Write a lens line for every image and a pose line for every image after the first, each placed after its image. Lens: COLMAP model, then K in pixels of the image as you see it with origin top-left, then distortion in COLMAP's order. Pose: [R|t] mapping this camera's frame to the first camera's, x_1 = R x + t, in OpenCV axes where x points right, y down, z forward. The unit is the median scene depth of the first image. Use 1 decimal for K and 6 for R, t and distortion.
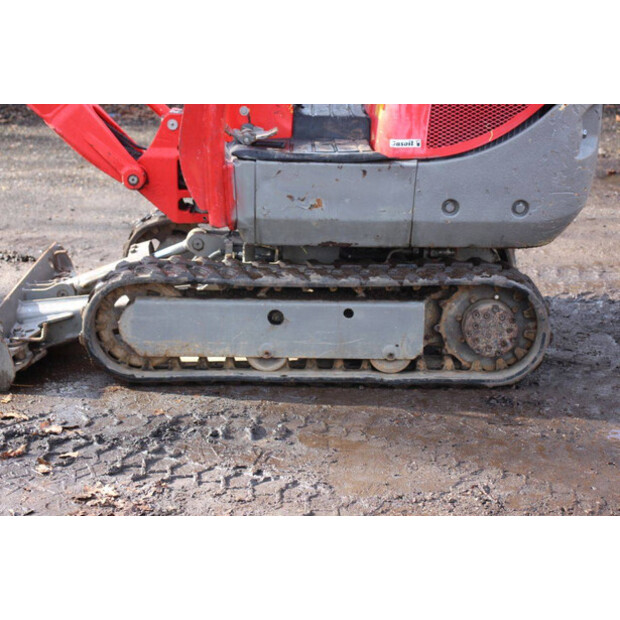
lens RADIAL K [[1273.6, 0, 314.0], [0, 1273.6, 312.7], [0, 0, 1]] dist [0.298535, 0.000000]
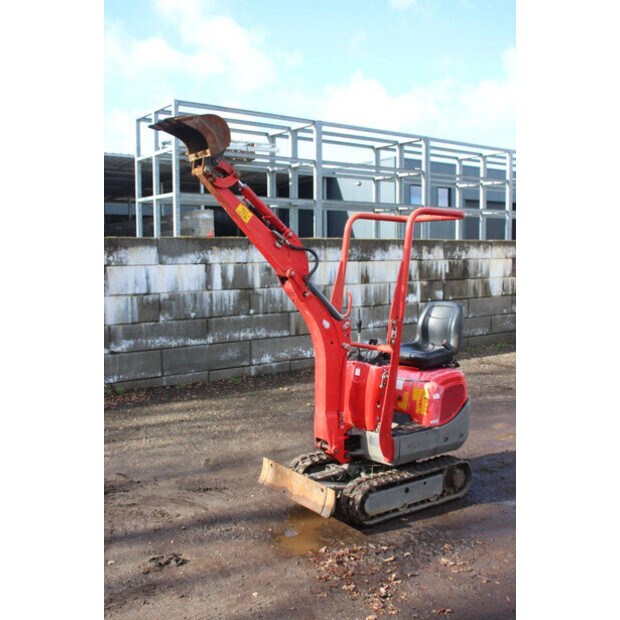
lens RADIAL K [[642.1, 0, 313.4], [0, 642.1, 308.1], [0, 0, 1]] dist [-0.053641, 0.000000]
pose [[0.796349, -0.036611, 0.603728, -1.015114], [0.167823, 0.972348, -0.162404, -0.189717], [-0.581088, 0.230650, 0.780473, -0.061378]]
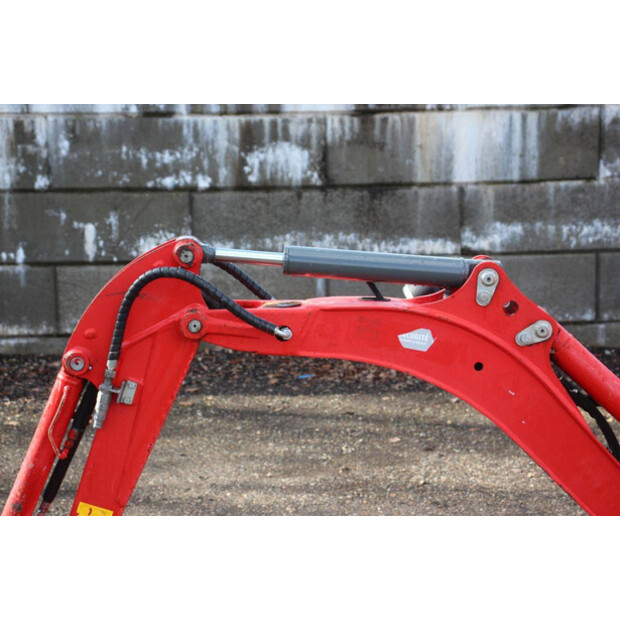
lens RADIAL K [[1477.5, 0, 310.2], [0, 1477.5, 310.2], [0, 0, 1]] dist [0.495205, 0.000000]
pose [[0.999089, -0.003681, 0.042522, -0.464701], [0.008520, 0.993423, -0.114184, -0.198627], [-0.041822, 0.114442, 0.992549, 0.066373]]
